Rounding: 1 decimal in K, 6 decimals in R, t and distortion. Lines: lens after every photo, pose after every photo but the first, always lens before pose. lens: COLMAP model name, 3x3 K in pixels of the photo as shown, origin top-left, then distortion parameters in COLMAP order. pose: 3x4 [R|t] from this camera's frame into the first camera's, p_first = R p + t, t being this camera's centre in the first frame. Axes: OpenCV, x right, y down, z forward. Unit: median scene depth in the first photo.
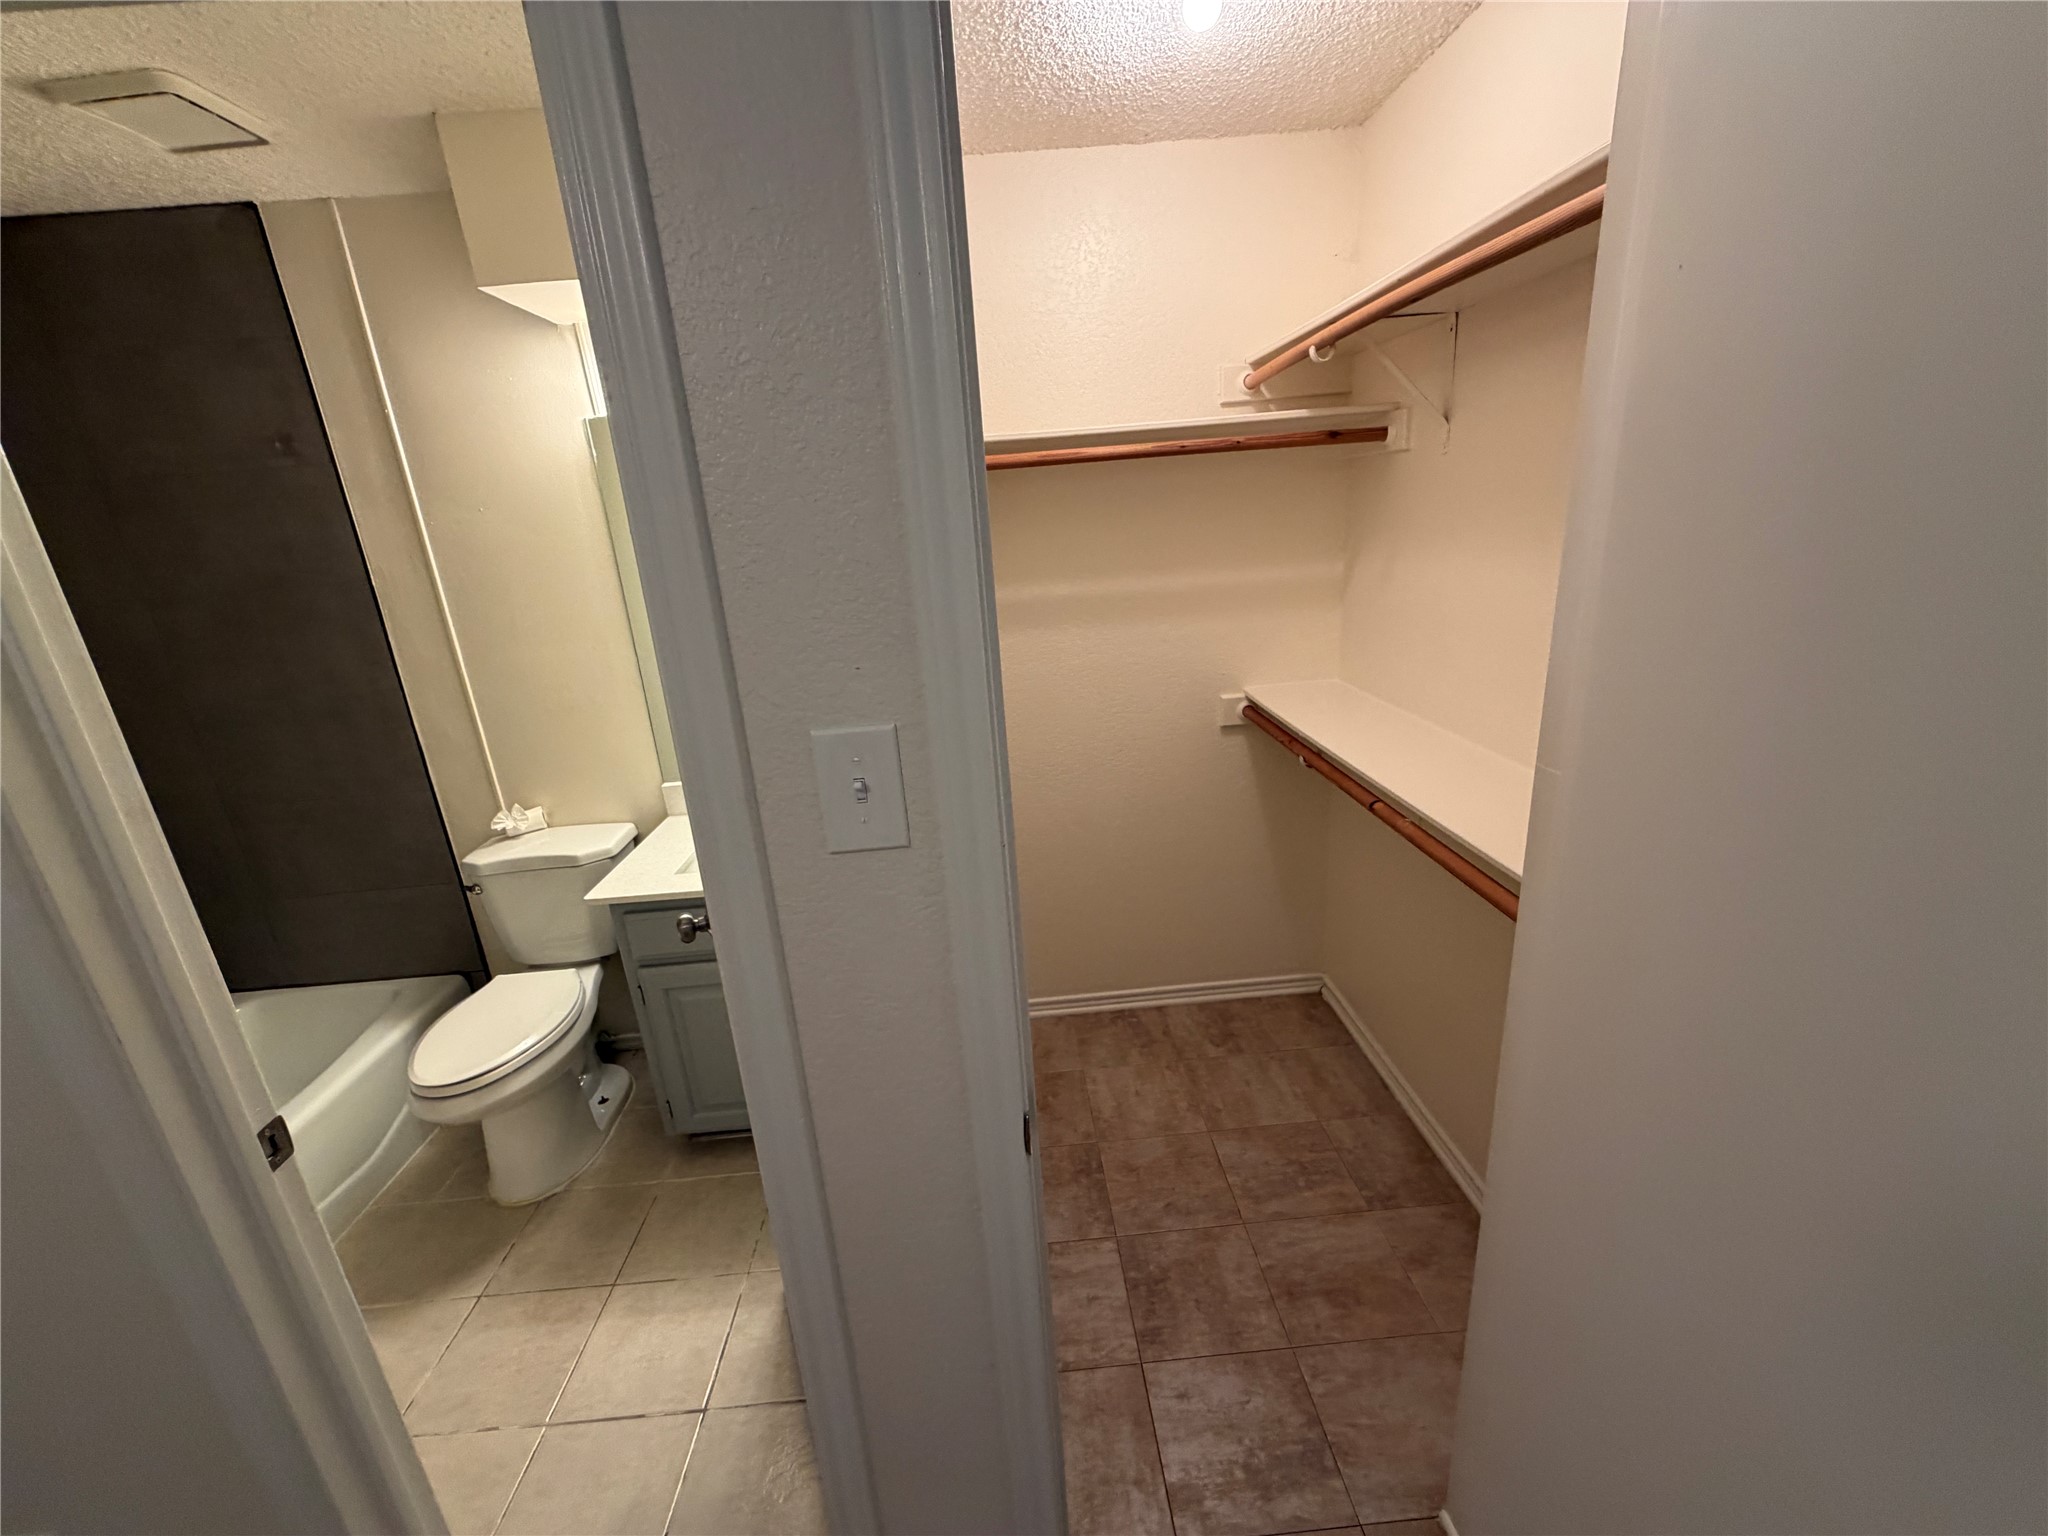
lens RADIAL K [[817.5, 0, 1023.1], [0, 817.5, 775.3], [0, 0, 1]] dist [0.001035, -0.000455]
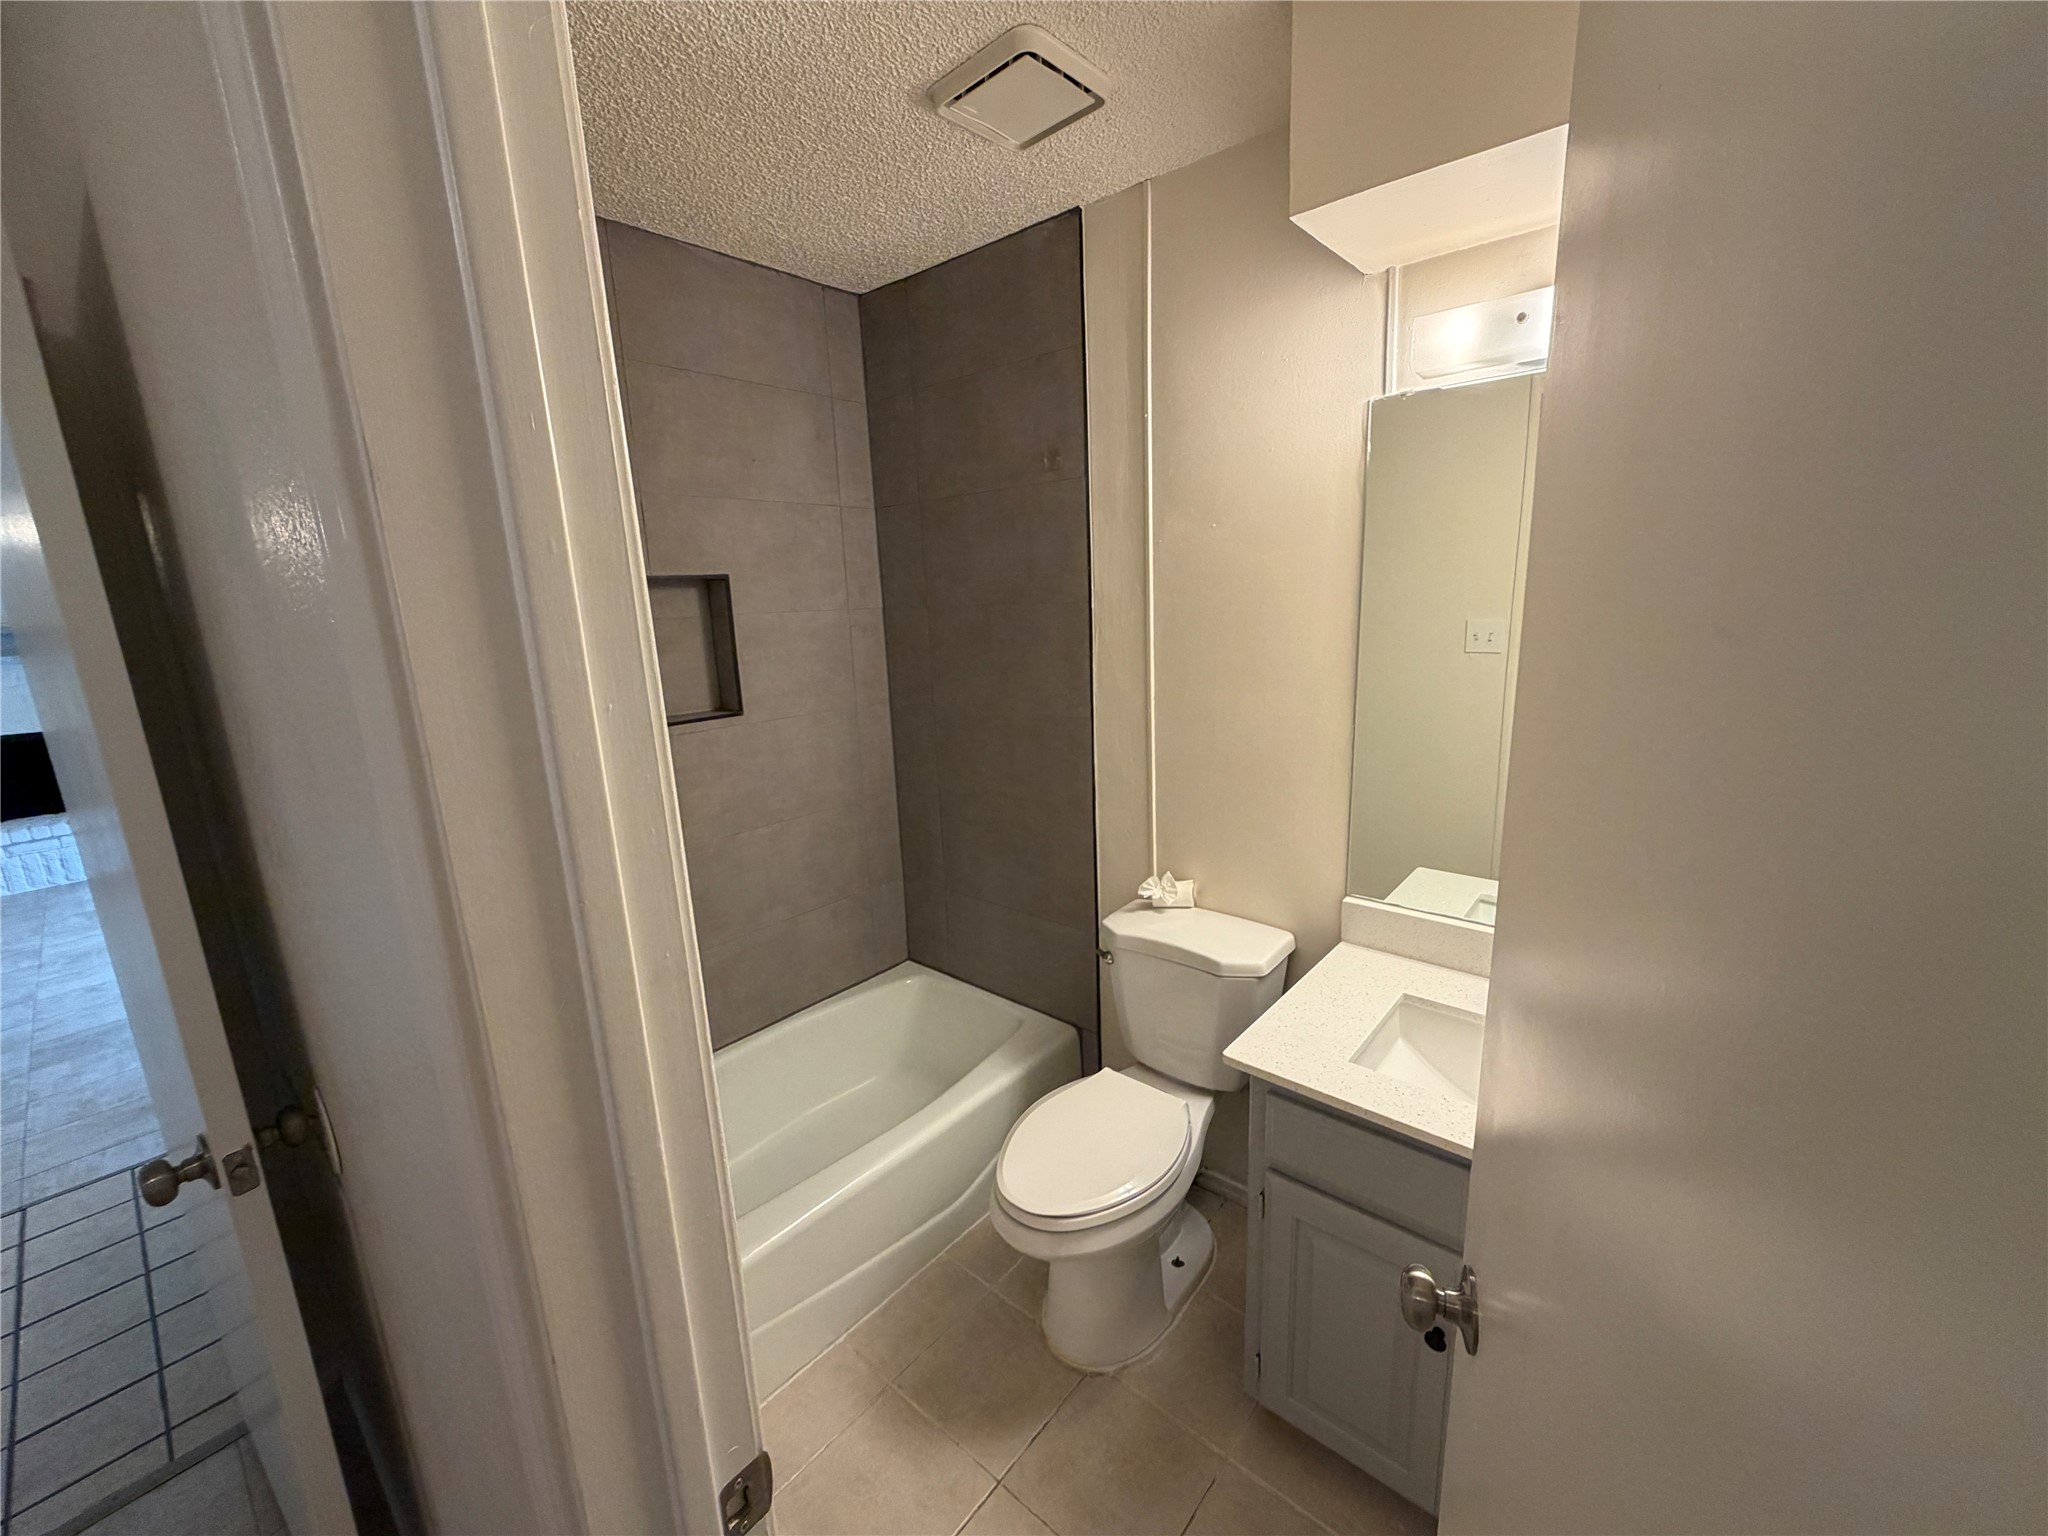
lens RADIAL K [[817.5, 0, 1023.2], [0, 817.5, 768.6], [0, 0, 1]] dist [0.001035, -0.000455]
pose [[0.728134, 0.185792, -0.659774, -0.198853], [-0.216455, 0.975634, 0.035857, -0.068941], [0.650360, 0.116702, 0.750608, 0.264807]]
